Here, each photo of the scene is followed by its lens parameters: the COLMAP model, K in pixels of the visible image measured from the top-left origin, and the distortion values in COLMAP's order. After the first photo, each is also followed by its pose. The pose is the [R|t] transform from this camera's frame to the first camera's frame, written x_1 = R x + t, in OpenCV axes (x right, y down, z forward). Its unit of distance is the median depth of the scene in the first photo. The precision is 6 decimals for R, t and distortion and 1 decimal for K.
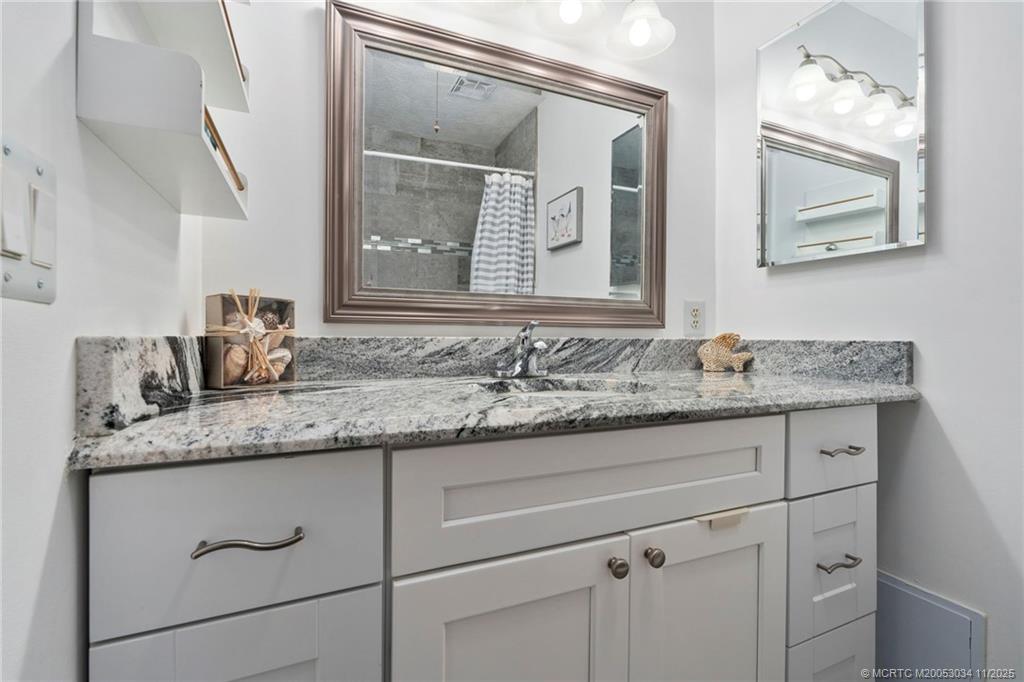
lens RADIAL K [[453.2, 0, 508.9], [0, 453.2, 337.7], [0, 0, 1]] dist [-0.004439, -0.000574]
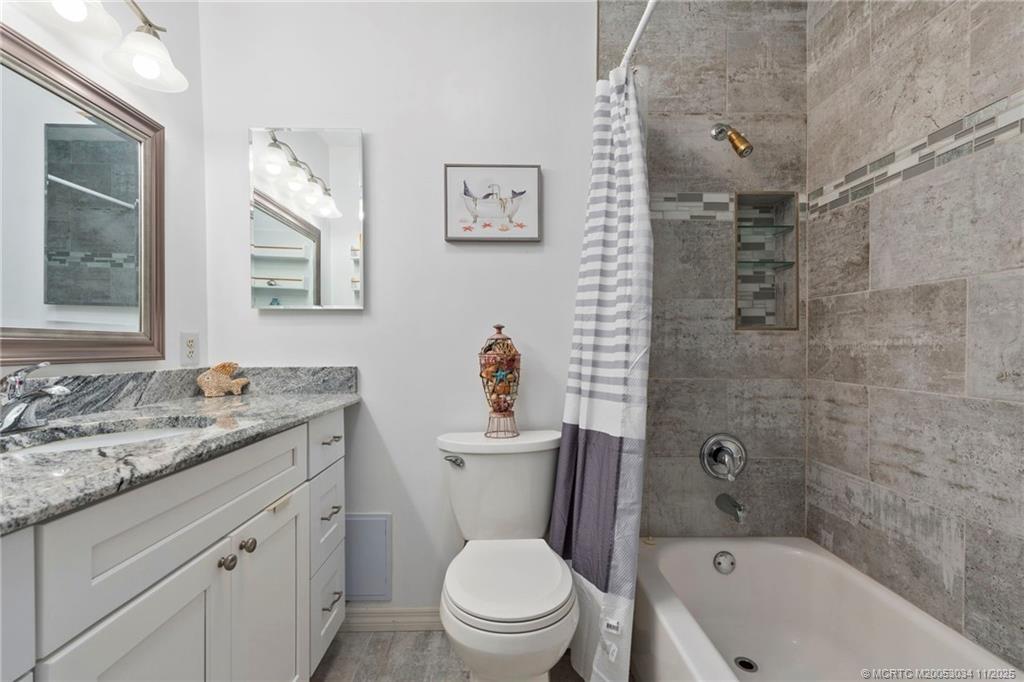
lens RADIAL K [[453.2, 0, 508.9], [0, 453.2, 337.7], [0, 0, 1]] dist [-0.004439, -0.000574]
pose [[0.384549, 0.009413, 0.923056, -0.372817], [0.010347, 0.999841, -0.014506, -0.059153], [-0.923046, 0.015129, 0.384391, -0.136123]]
